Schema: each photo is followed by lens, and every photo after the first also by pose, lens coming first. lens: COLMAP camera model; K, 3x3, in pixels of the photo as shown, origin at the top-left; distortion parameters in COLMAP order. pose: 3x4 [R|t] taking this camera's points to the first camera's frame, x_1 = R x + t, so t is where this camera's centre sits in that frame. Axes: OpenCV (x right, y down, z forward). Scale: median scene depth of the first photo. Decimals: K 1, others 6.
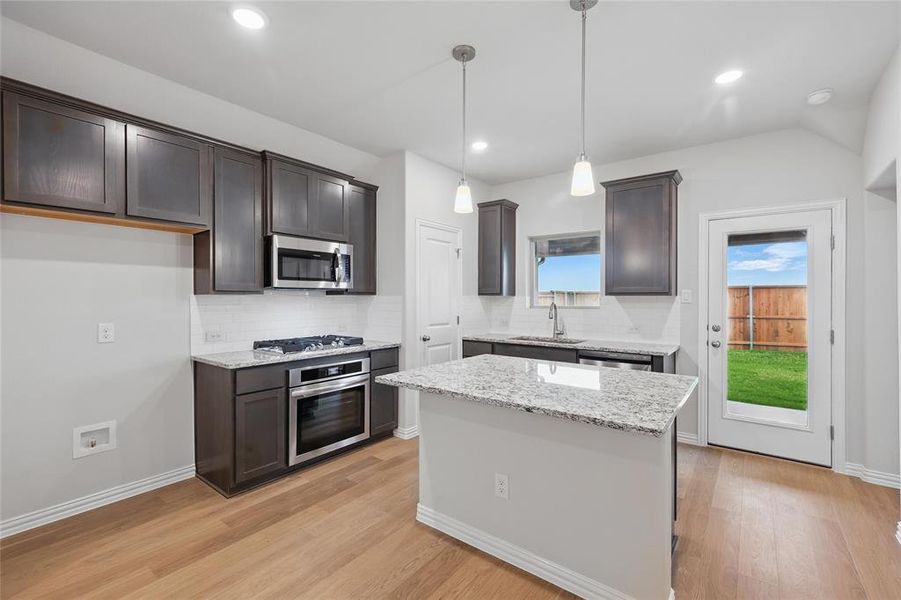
lens RADIAL K [[397.7, 0, 463.5], [0, 397.7, 297.6], [0, 0, 1]] dist [0.004932, -0.001848]
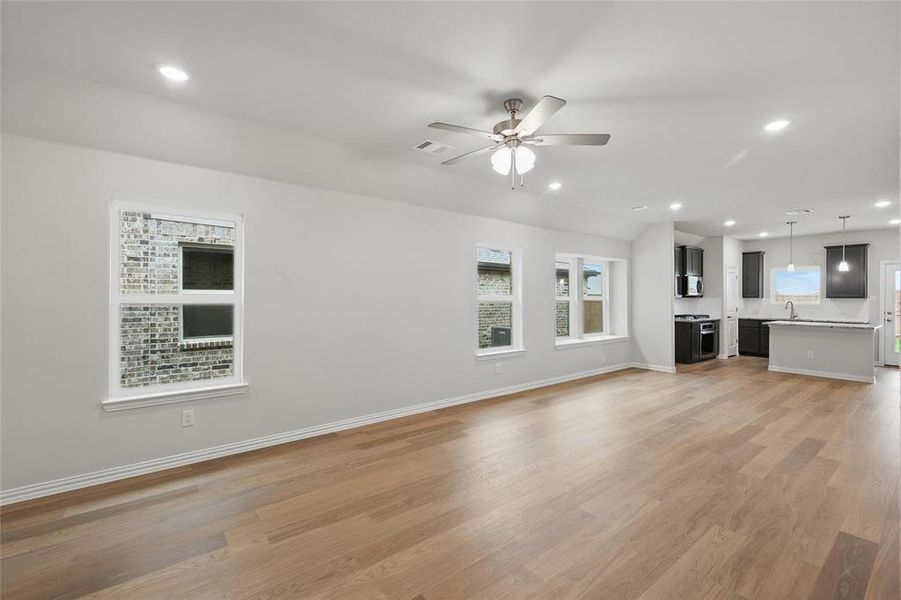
lens RADIAL K [[397.7, 0, 448.3], [0, 397.7, 300.6], [0, 0, 1]] dist [0.004932, -0.001848]
pose [[0.965672, 0.003241, -0.259746, -1.362893], [-0.001952, 0.999984, 0.005219, 0.000840], [0.259759, -0.004533, 0.965663, -2.091190]]
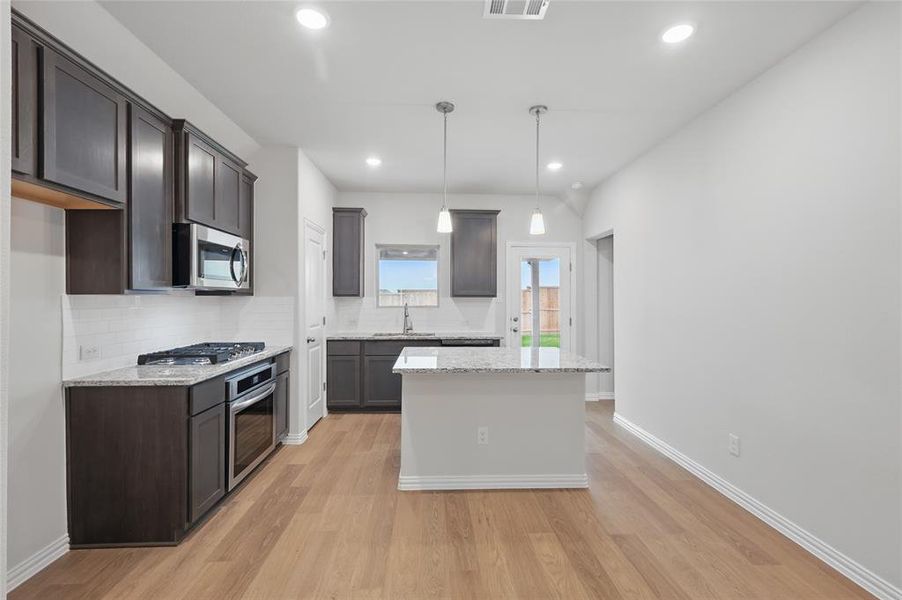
lens RADIAL K [[398.2, 0, 459.2], [0, 398.2, 296.5], [0, 0, 1]] dist [0.004932, -0.001848]
pose [[0.758148, 0.004492, 0.652067, -0.596111], [-0.002077, 0.999988, -0.004474, -0.002225], [-0.652079, 0.002038, 0.758148, 0.004892]]
